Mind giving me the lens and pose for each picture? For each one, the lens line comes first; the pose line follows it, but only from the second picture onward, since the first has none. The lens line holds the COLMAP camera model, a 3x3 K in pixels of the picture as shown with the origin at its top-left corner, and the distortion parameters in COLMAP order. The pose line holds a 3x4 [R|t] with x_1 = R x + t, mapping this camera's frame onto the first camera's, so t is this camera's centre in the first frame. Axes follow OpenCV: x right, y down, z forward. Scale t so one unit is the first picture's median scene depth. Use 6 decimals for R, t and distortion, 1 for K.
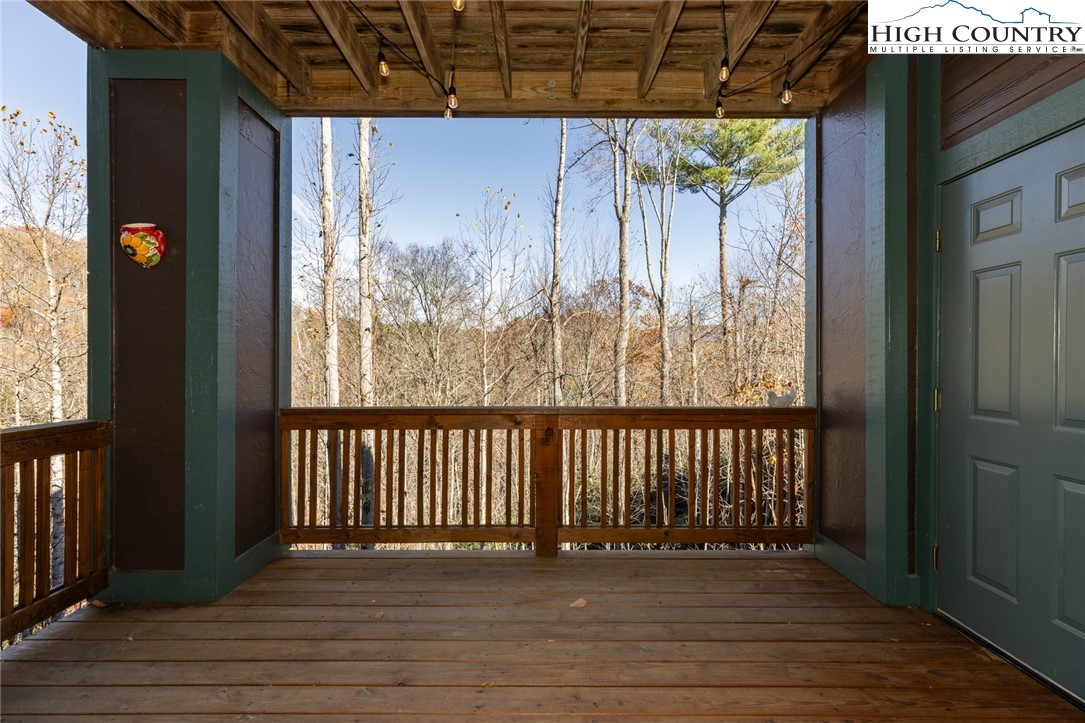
lens RADIAL K [[481.9, 0, 545.2], [0, 481.9, 359.5], [0, 0, 1]] dist [0.000478, 0.000049]
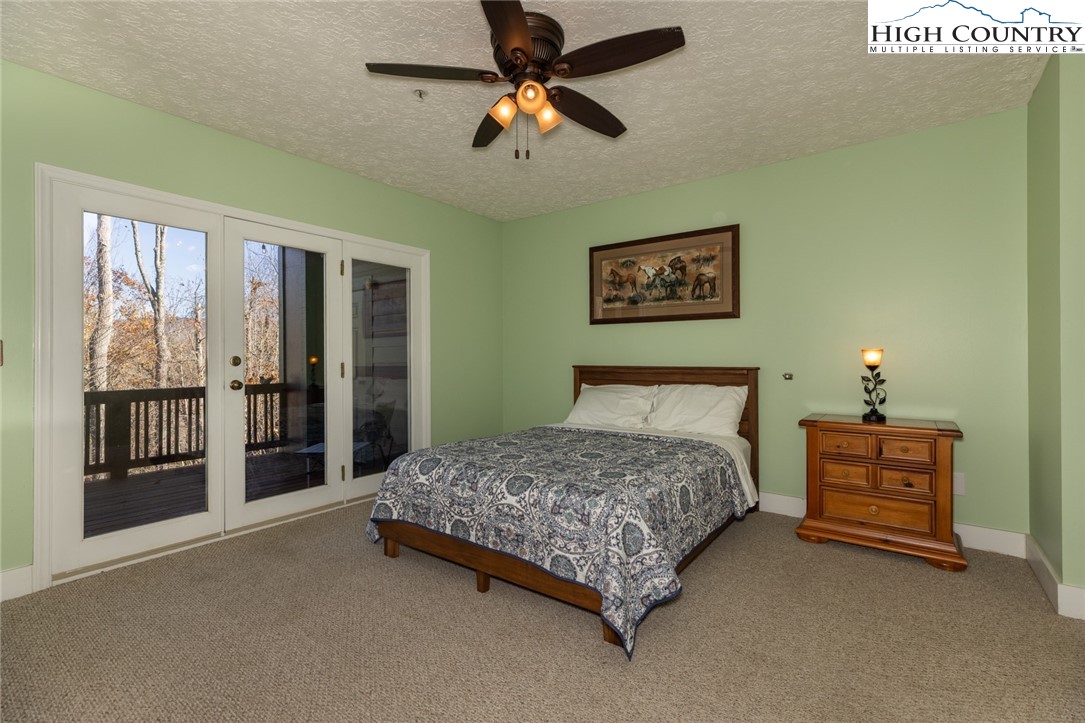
lens RADIAL K [[481.9, 0, 545.2], [0, 481.9, 359.5], [0, 0, 1]] dist [0.000478, 0.000049]
pose [[0.599824, -0.008279, 0.800089, -0.446433], [0.005611, 0.999965, 0.006141, -0.008476], [-0.800113, 0.000806, 0.599849, -1.204770]]
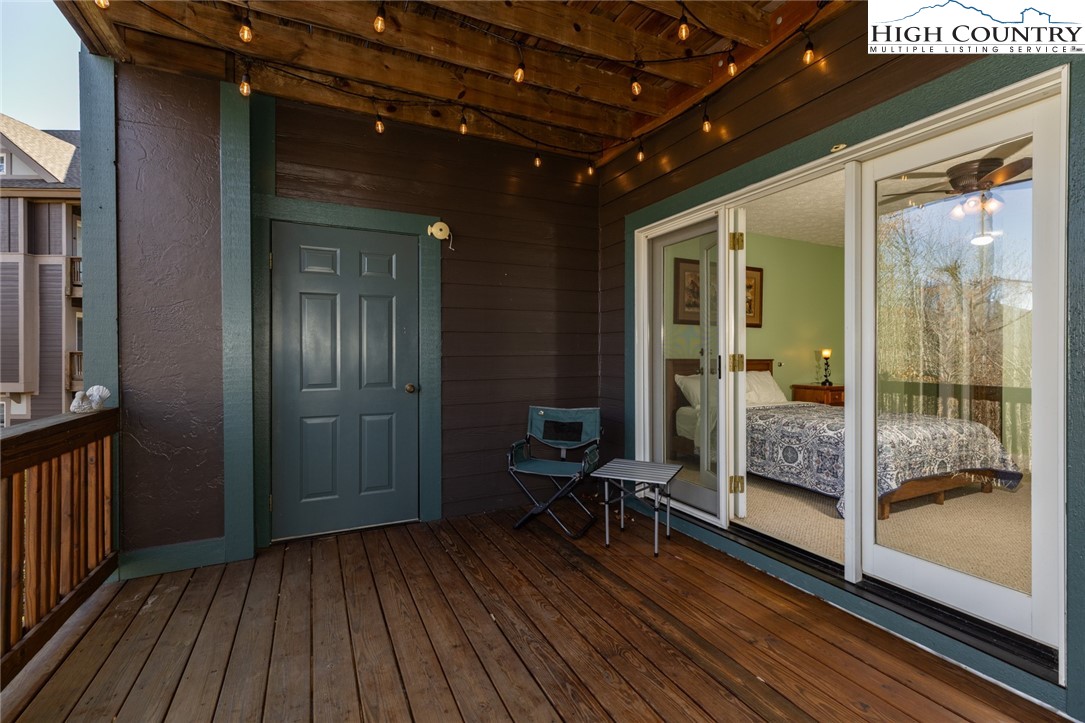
lens RADIAL K [[481.9, 0, 545.2], [0, 481.9, 359.5], [0, 0, 1]] dist [0.000478, 0.000049]
pose [[-0.435988, -0.010259, 0.899894, -0.530041], [-0.002336, 0.999945, 0.010268, 0.005057], [-0.899949, 0.002374, -0.435988, 0.687451]]
